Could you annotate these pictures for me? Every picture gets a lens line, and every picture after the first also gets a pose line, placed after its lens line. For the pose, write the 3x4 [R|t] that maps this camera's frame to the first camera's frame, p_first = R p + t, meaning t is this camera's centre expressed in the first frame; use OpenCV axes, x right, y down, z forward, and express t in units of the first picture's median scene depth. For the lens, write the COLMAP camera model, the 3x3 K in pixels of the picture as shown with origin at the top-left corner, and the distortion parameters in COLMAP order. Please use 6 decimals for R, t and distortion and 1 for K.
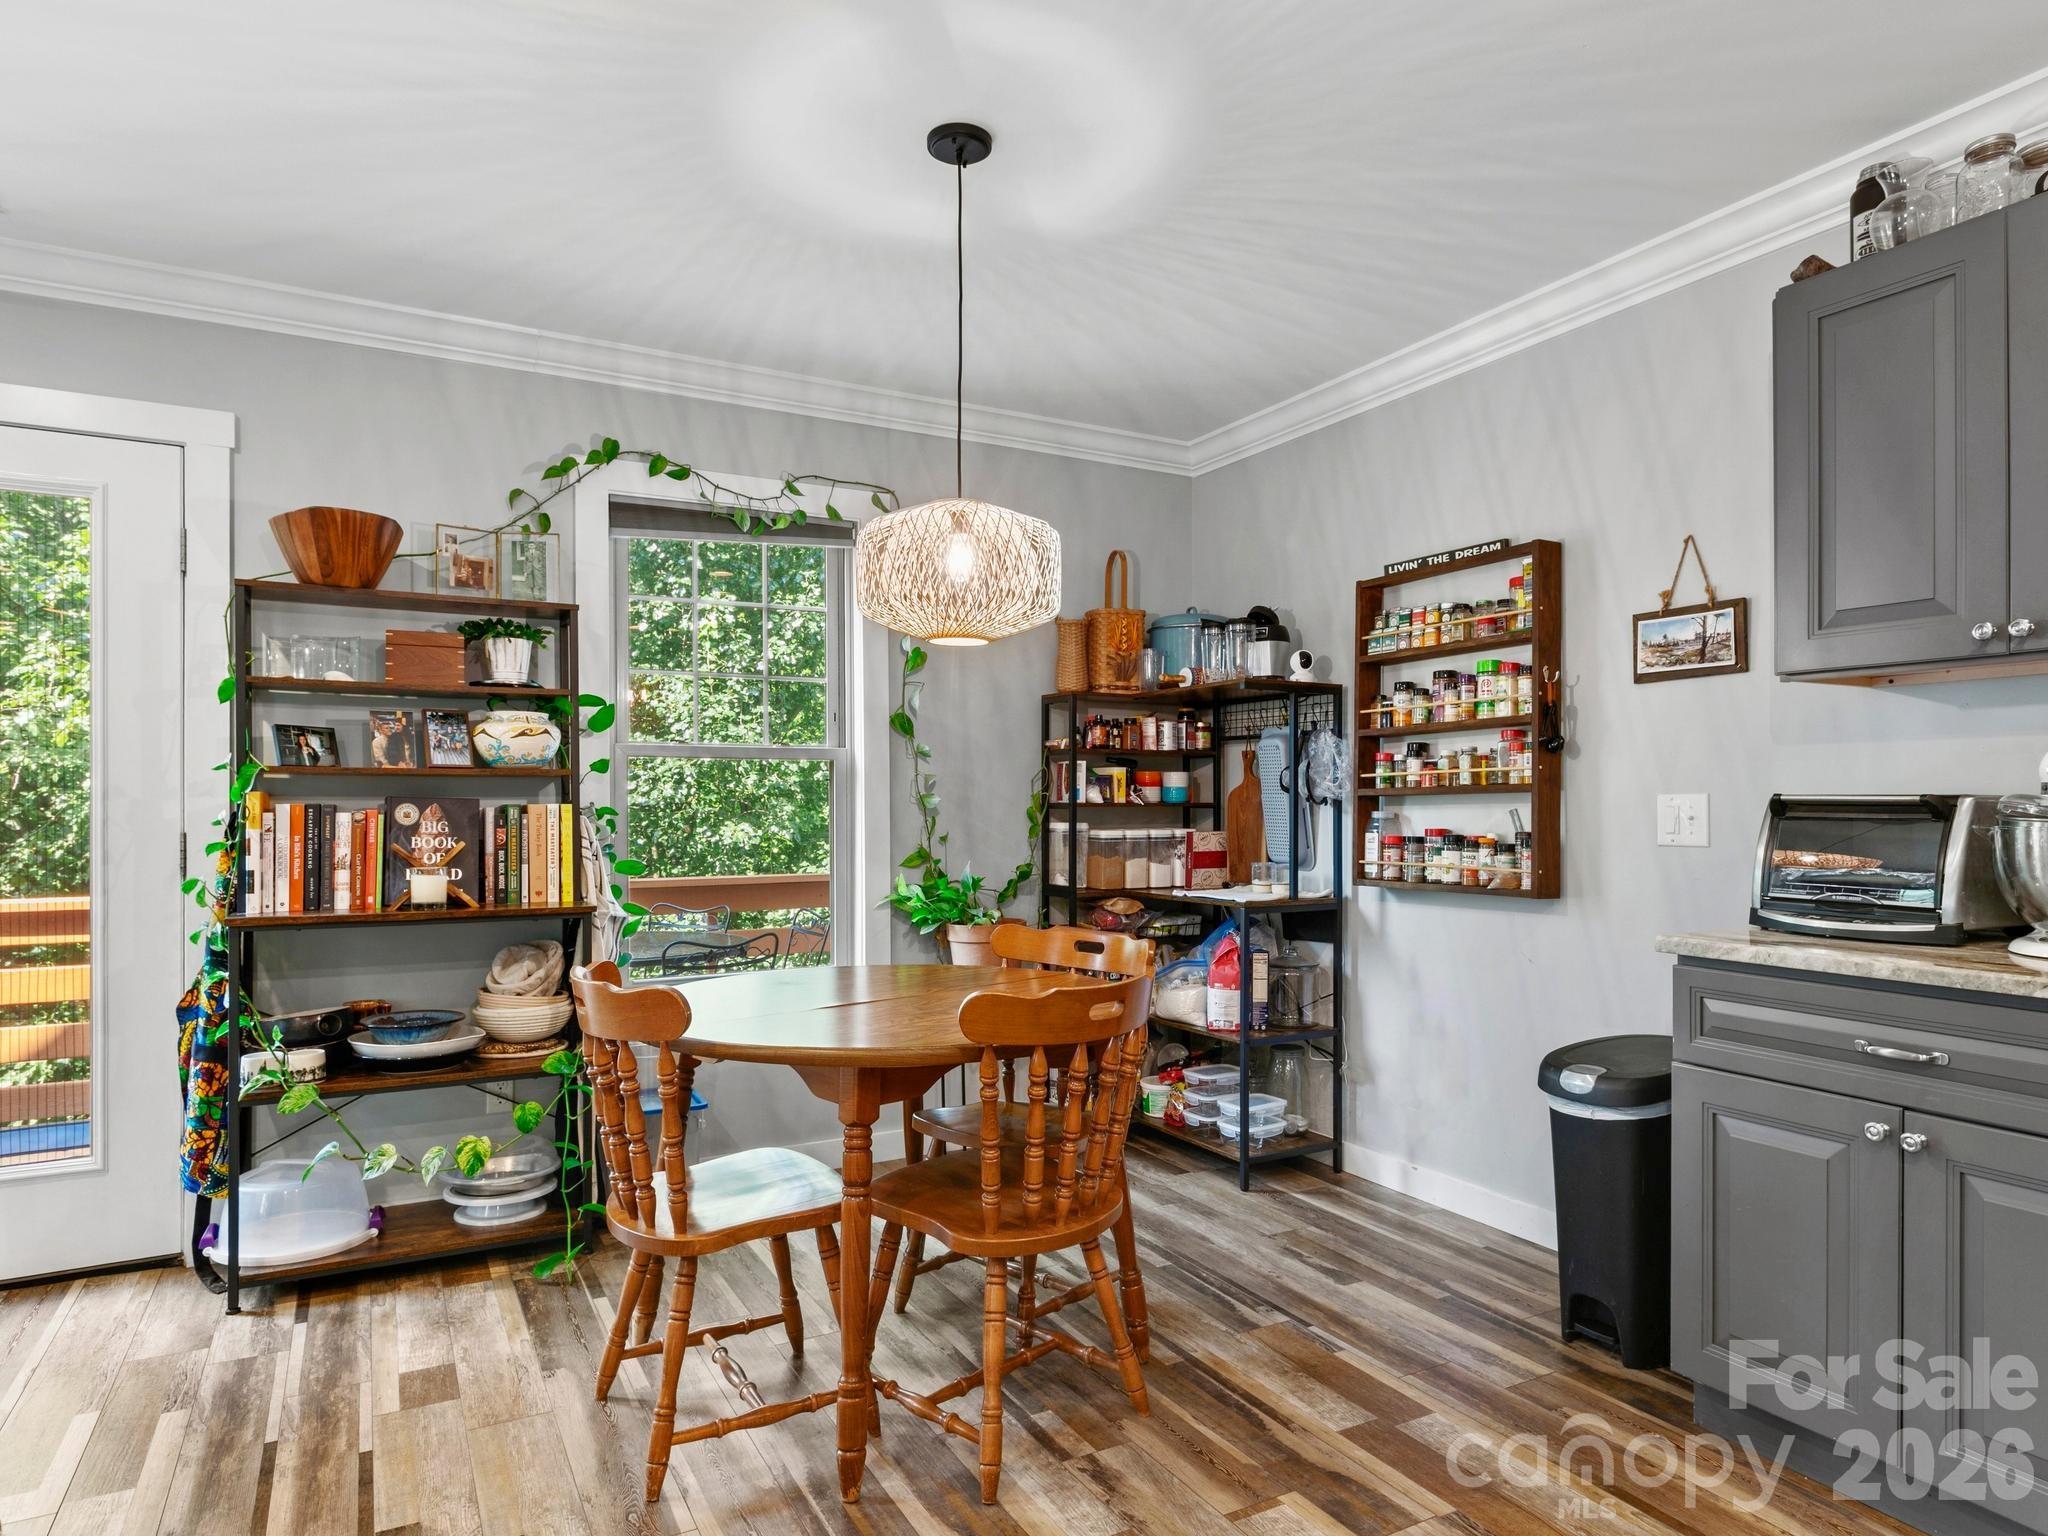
lens RADIAL K [[1211.0, 0, 1024.7], [0, 1211.0, 799.6], [0, 0, 1]] dist [-0.002177, -0.000533]
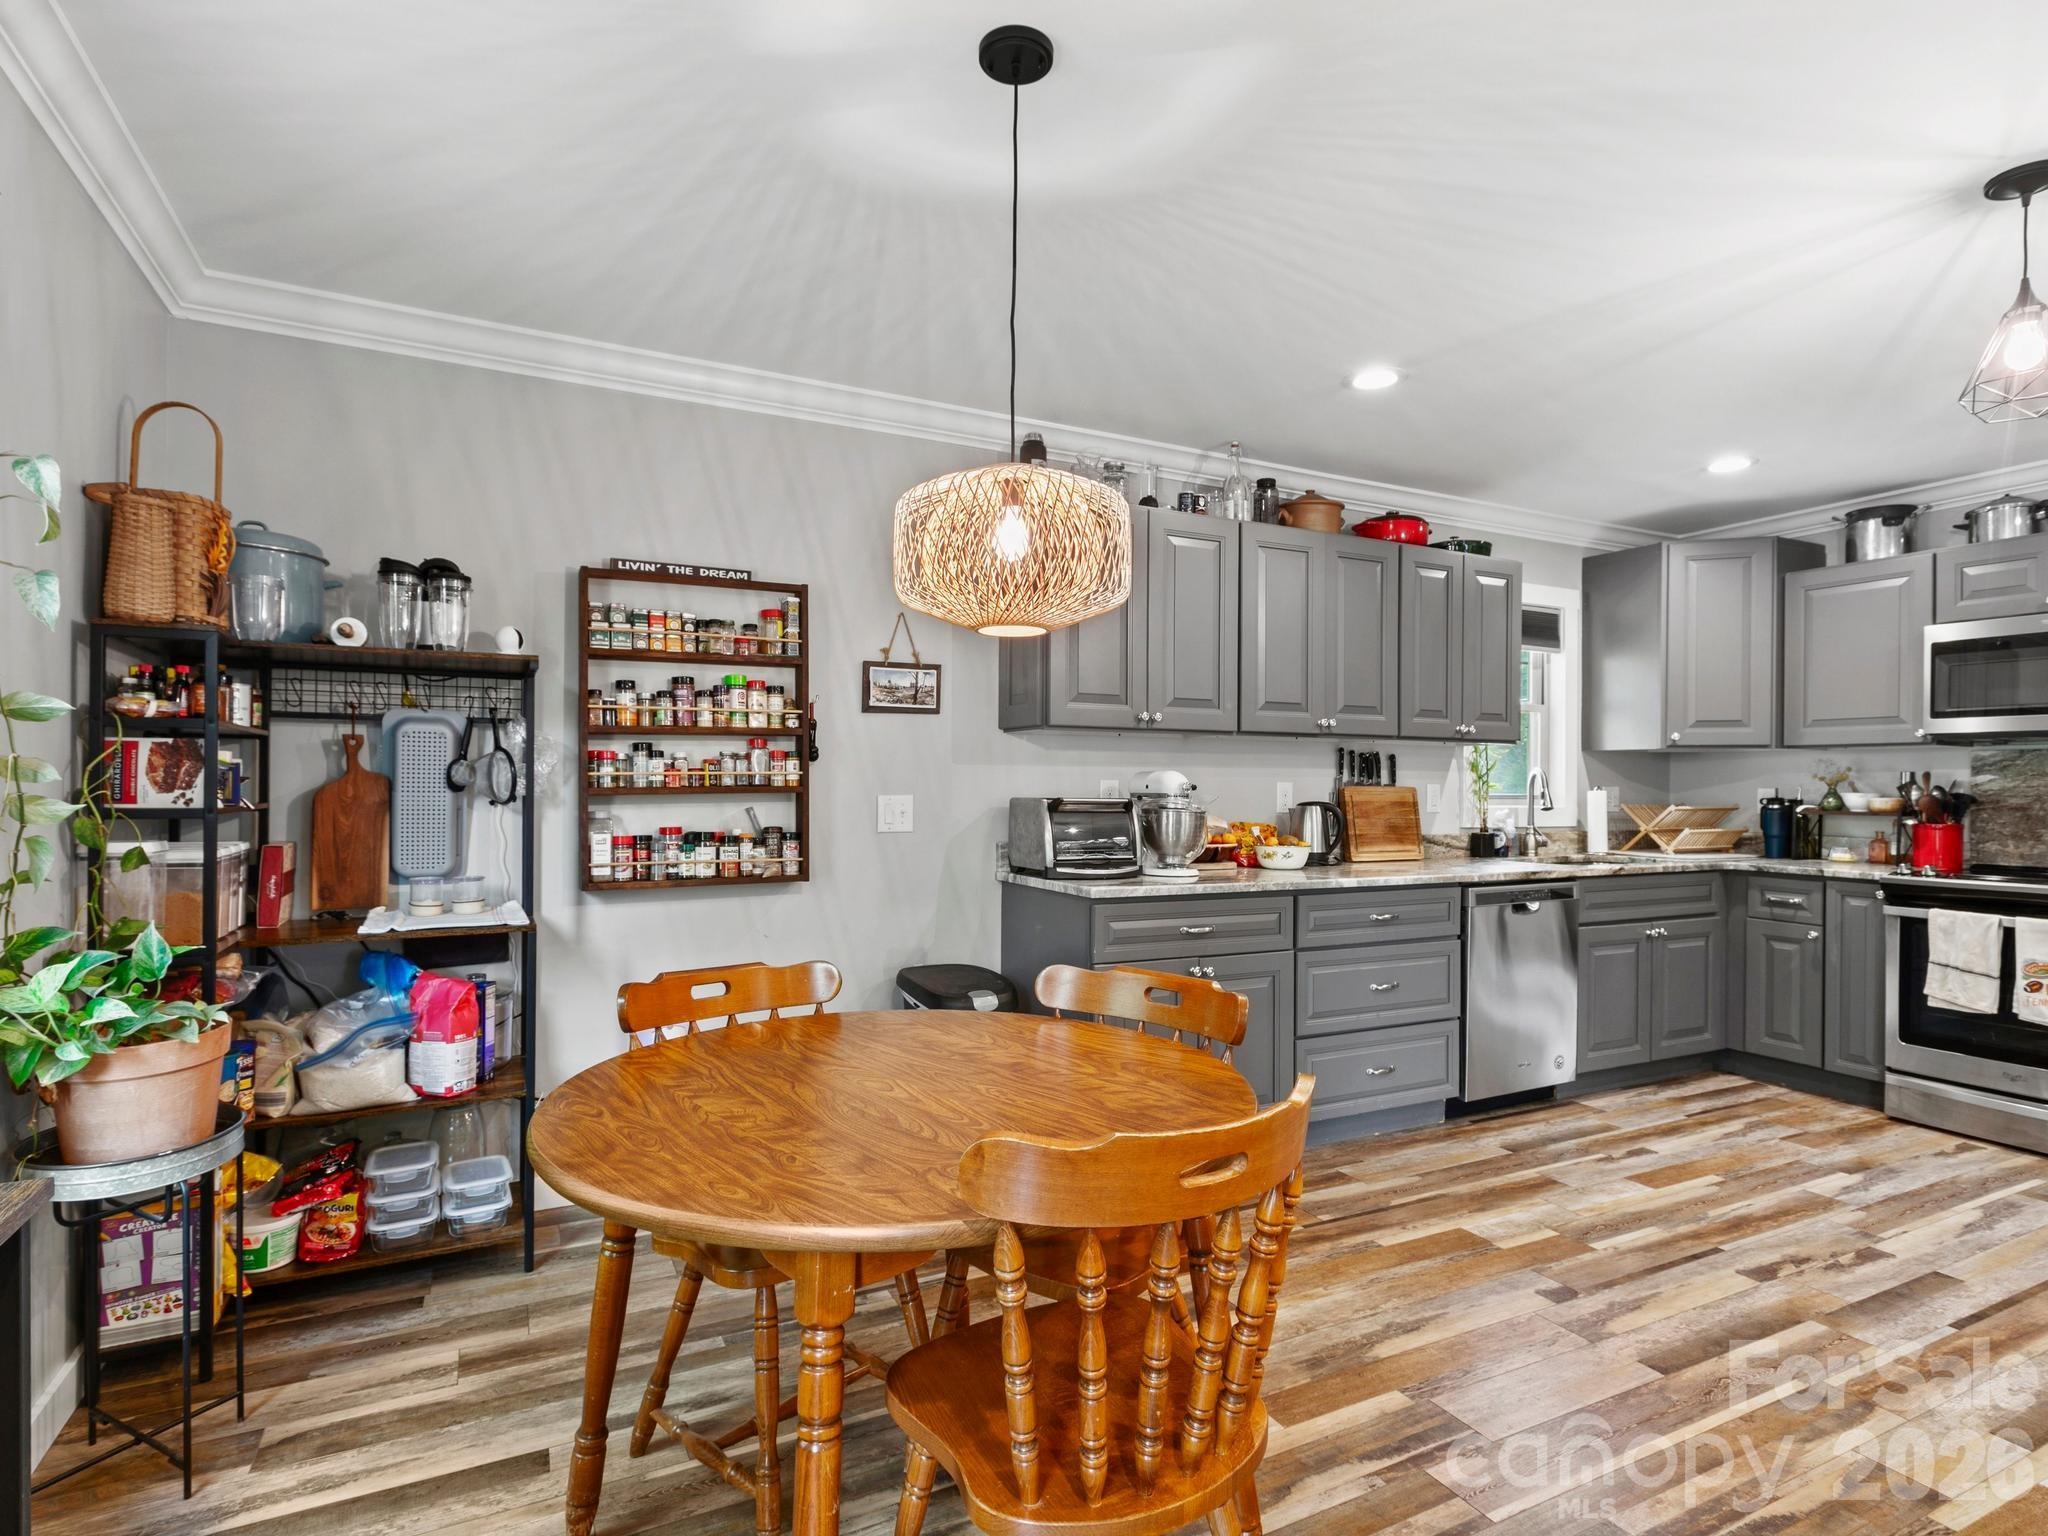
lens RADIAL K [[1047.8, 0, 1023.6], [0, 1047.8, 780.9], [0, 0, 1]] dist [0.002736, -0.002789]
pose [[0.038100, 0.003988, 0.999266, -0.549452], [-0.008359, 0.999958, -0.003672, -0.014797], [-0.999239, -0.008213, 0.038132, 0.662140]]
